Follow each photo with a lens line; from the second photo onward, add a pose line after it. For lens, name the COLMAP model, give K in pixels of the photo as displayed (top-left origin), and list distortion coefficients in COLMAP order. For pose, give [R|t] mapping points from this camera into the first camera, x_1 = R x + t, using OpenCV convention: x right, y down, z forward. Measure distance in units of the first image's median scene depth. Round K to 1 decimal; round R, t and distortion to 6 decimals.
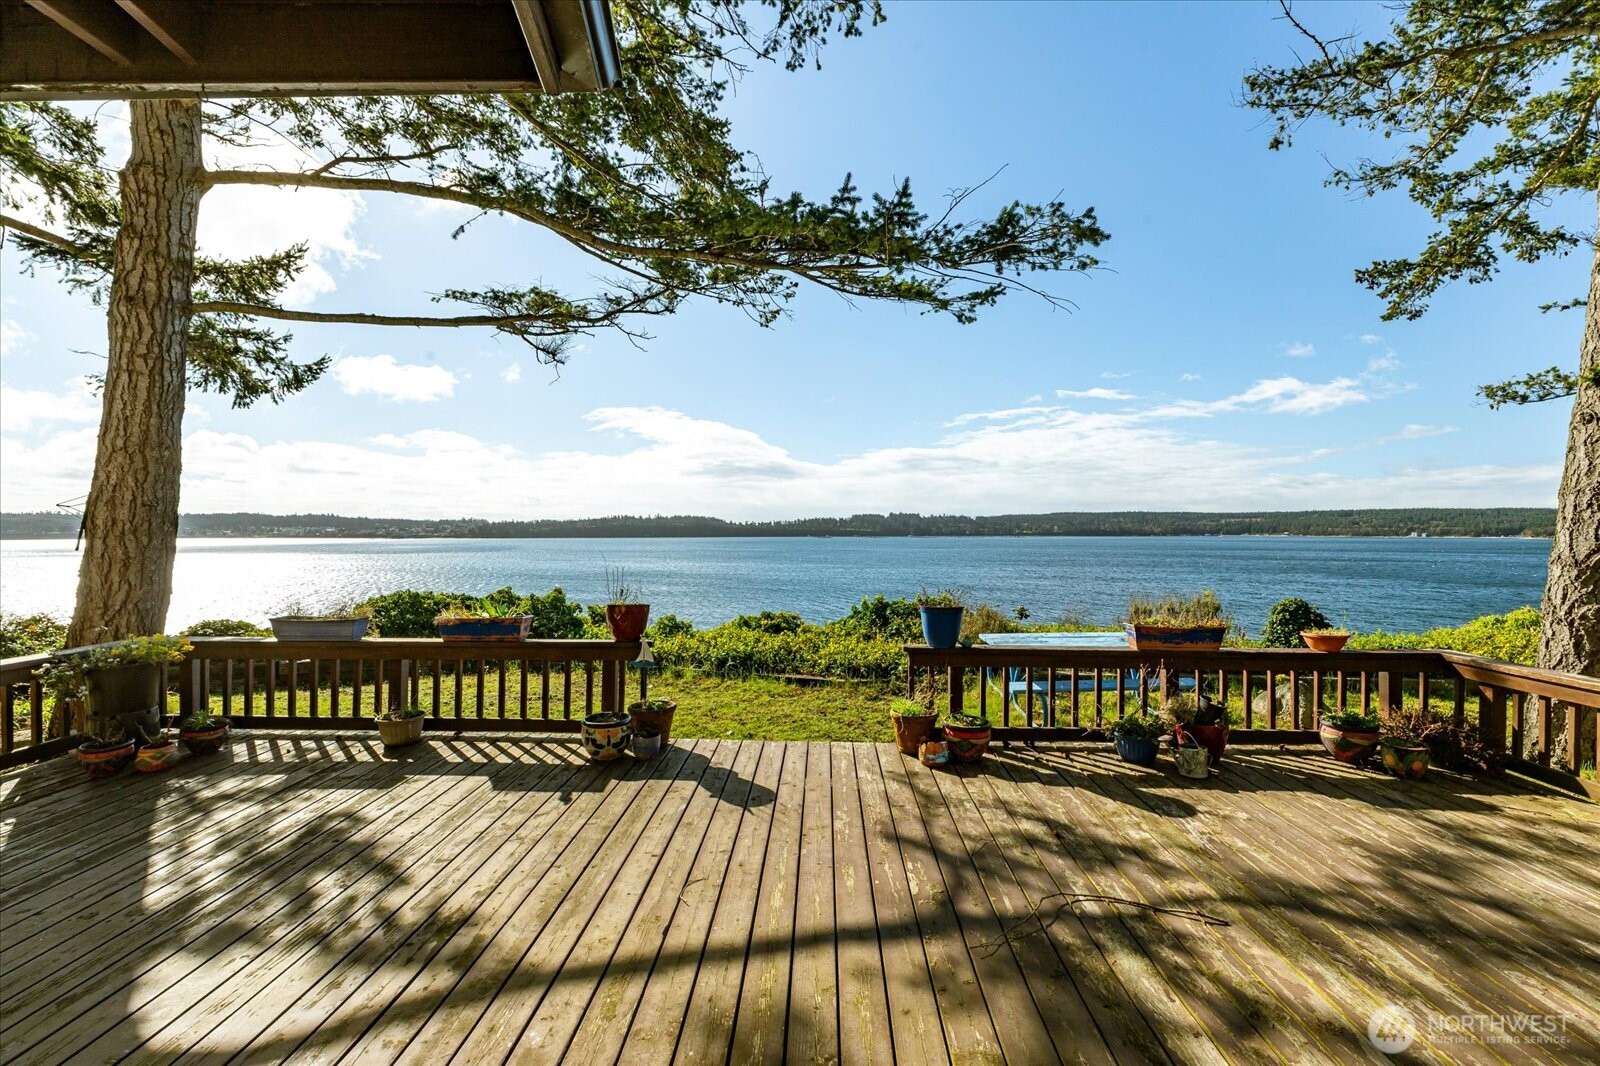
lens RADIAL K [[720.1, 0, 810.4], [0, 720.1, 525.6], [0, 0, 1]] dist [0.006840, 0.000201]
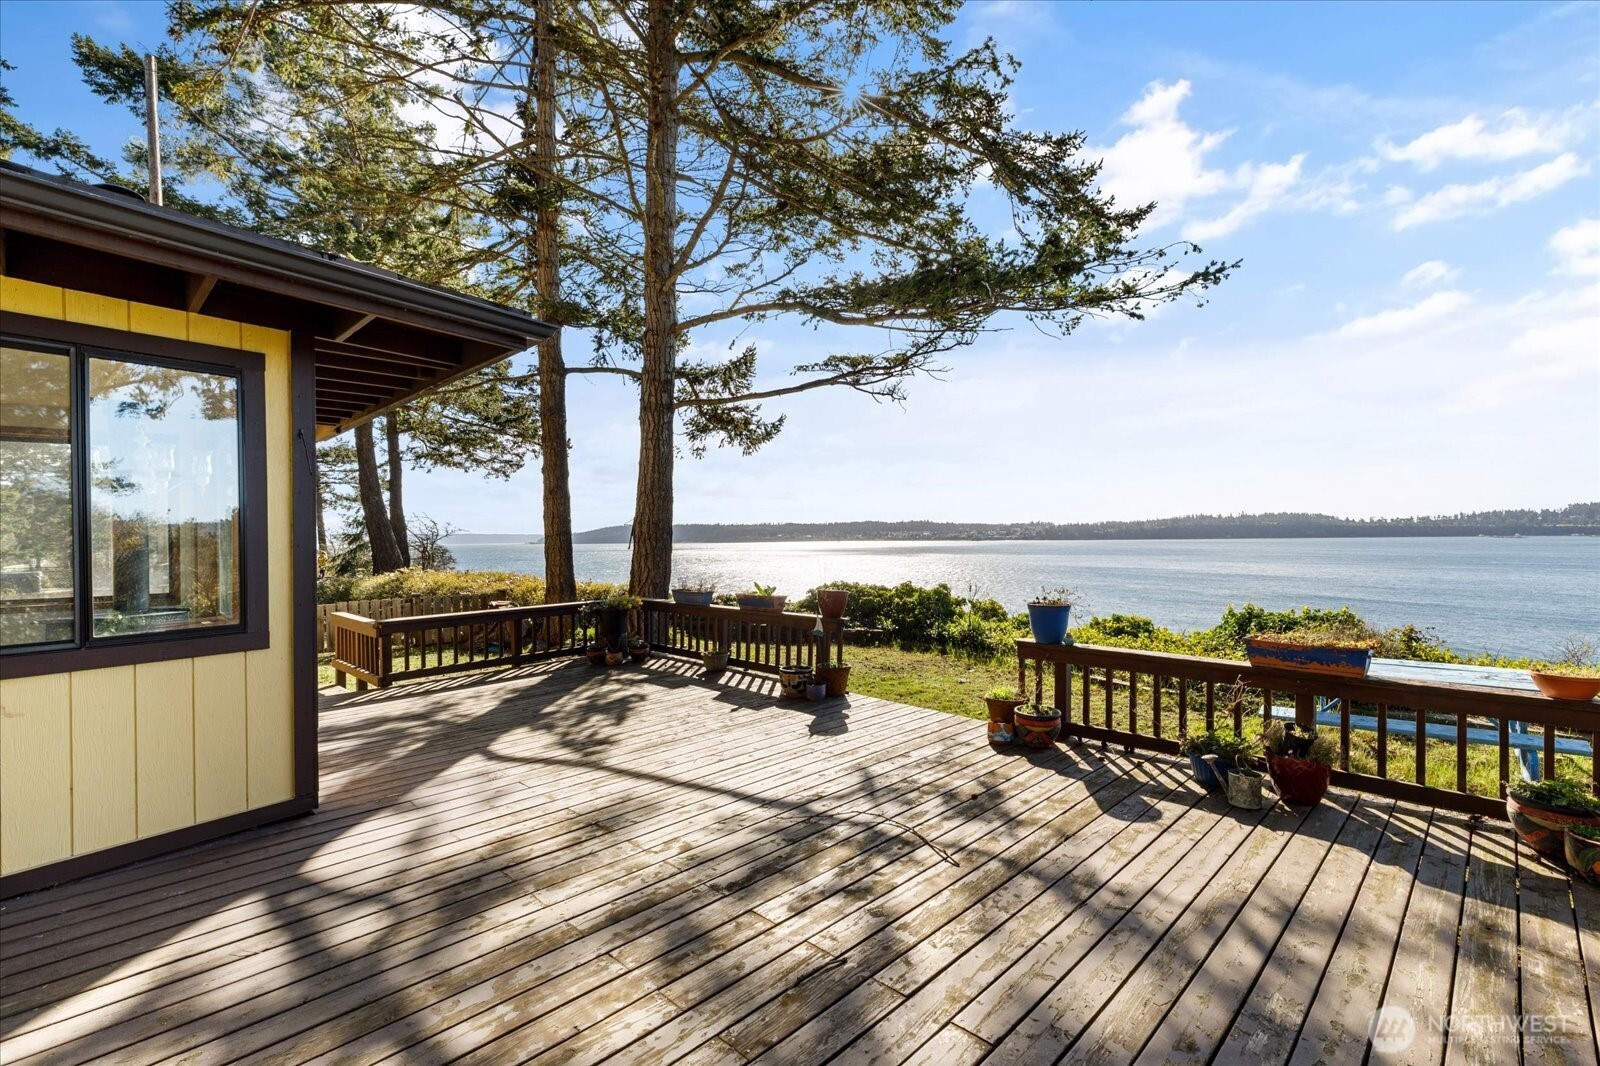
lens RADIAL K [[720.1, 0, 810.4], [0, 720.1, 525.6], [0, 0, 1]] dist [0.006840, 0.000201]
pose [[0.729520, -0.018405, -0.683712, 0.751661], [0.016698, 0.999819, -0.009097, -0.001332], [0.683756, -0.004780, 0.729695, -0.019429]]
